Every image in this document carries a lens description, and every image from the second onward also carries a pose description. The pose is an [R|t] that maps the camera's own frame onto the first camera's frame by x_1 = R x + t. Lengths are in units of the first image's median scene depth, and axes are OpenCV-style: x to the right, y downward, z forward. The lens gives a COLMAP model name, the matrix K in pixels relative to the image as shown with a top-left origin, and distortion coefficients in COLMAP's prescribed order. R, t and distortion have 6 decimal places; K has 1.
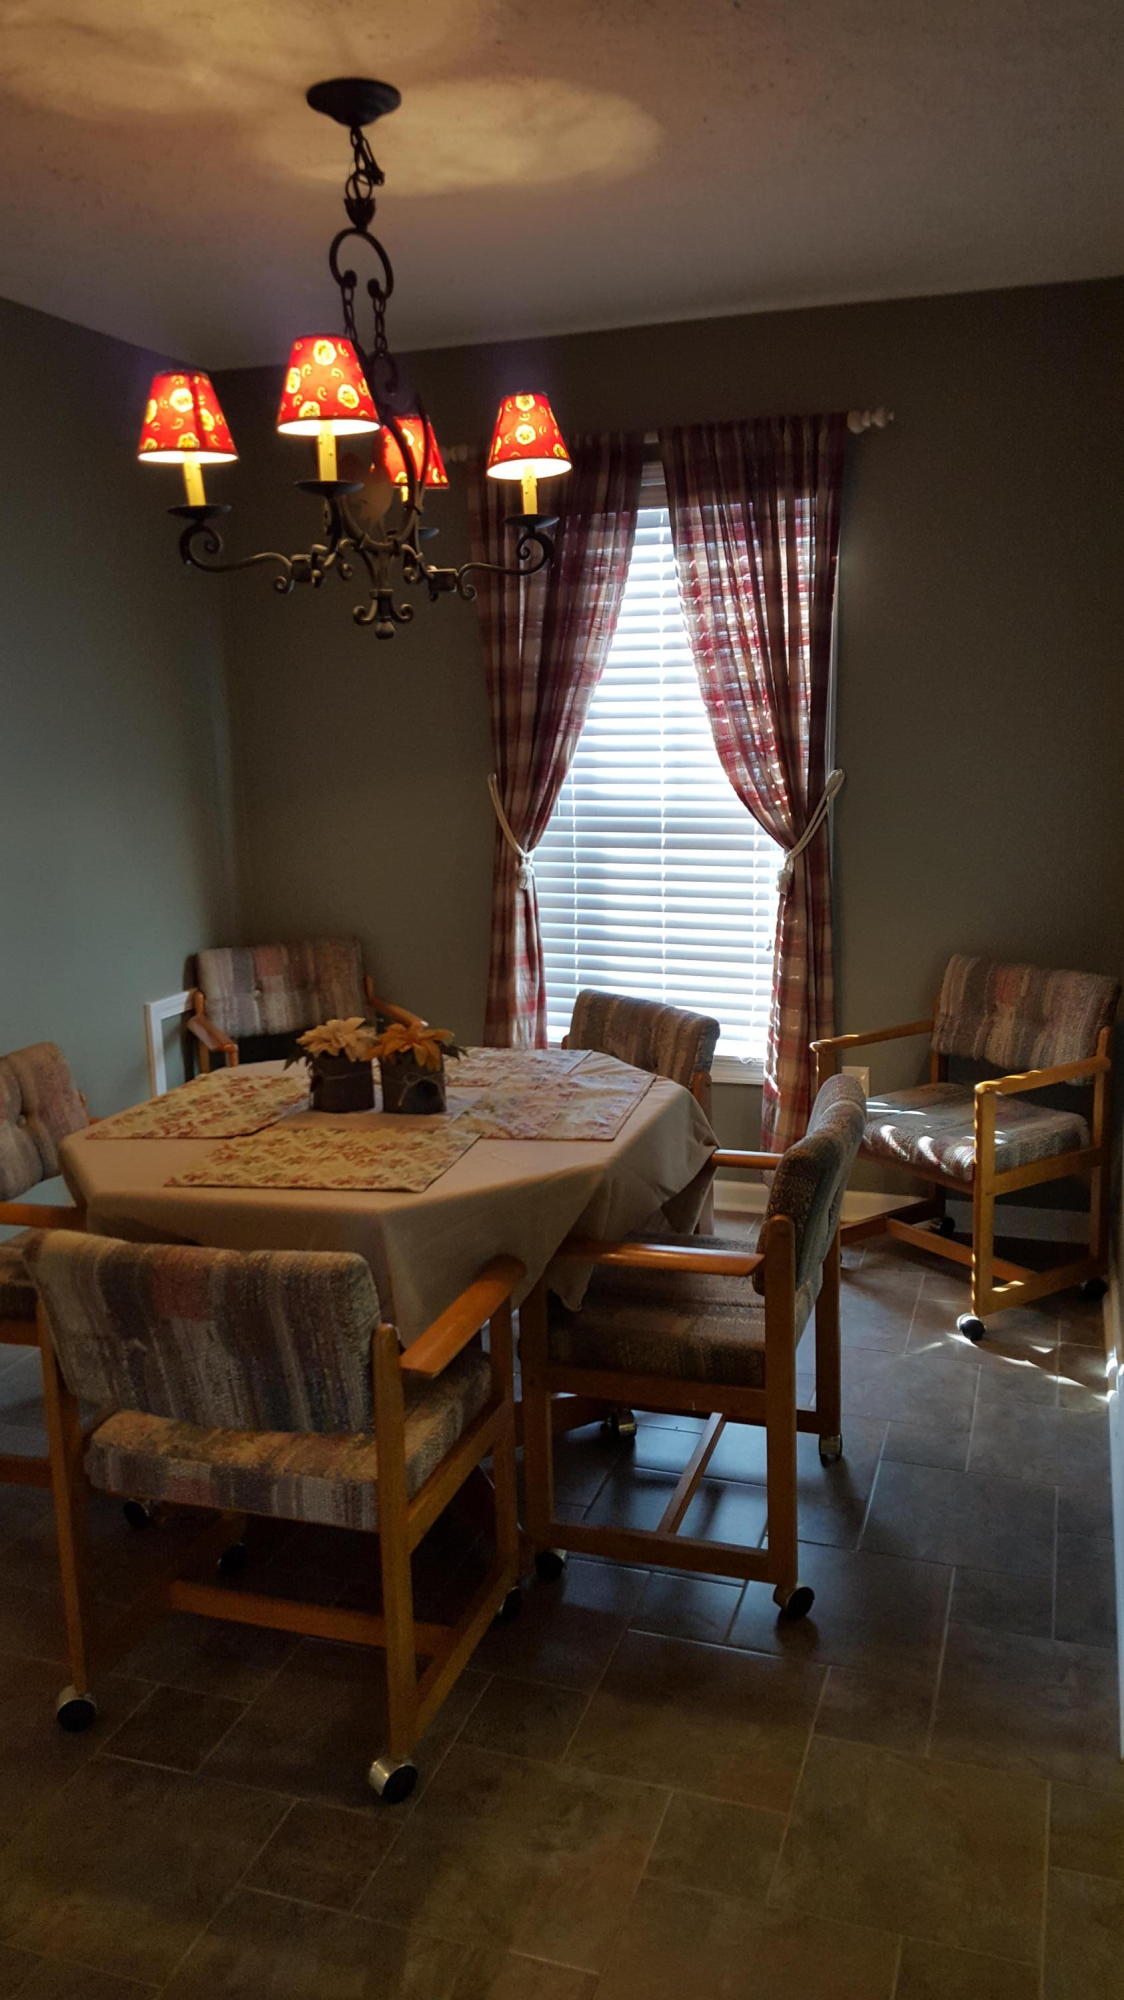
lens RADIAL K [[1491.5, 0, 562.0], [0, 1491.5, 1000.0], [0, 0, 1]] dist [0.197368, -0.391993]
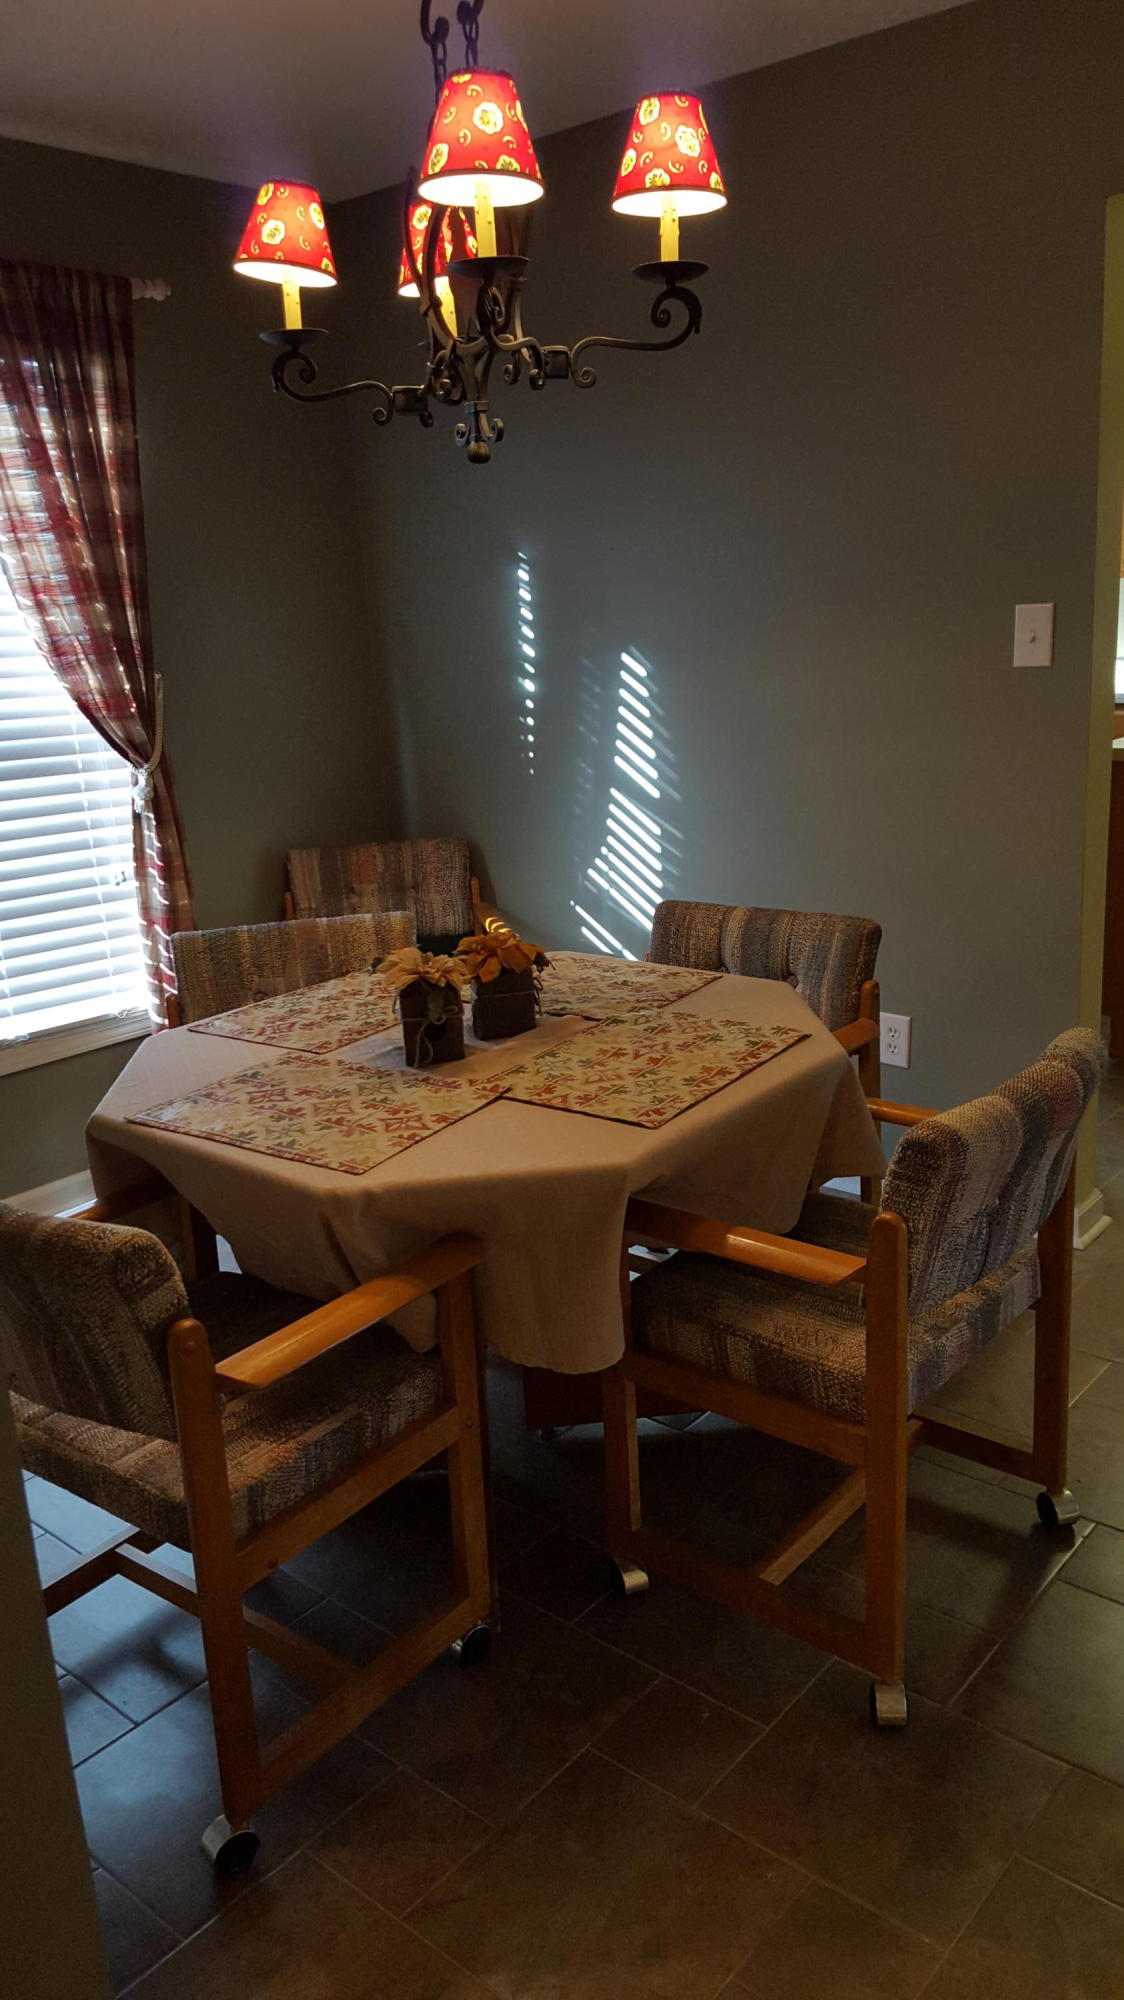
lens RADIAL K [[1491.5, 0, 562.0], [0, 1491.5, 1000.0], [0, 0, 1]] dist [0.197368, -0.391993]
pose [[0.375995, -0.232541, 0.896968, -0.810517], [0.227815, 0.961486, 0.153771, -0.064186], [-0.898180, 0.146526, 0.414490, 0.577056]]
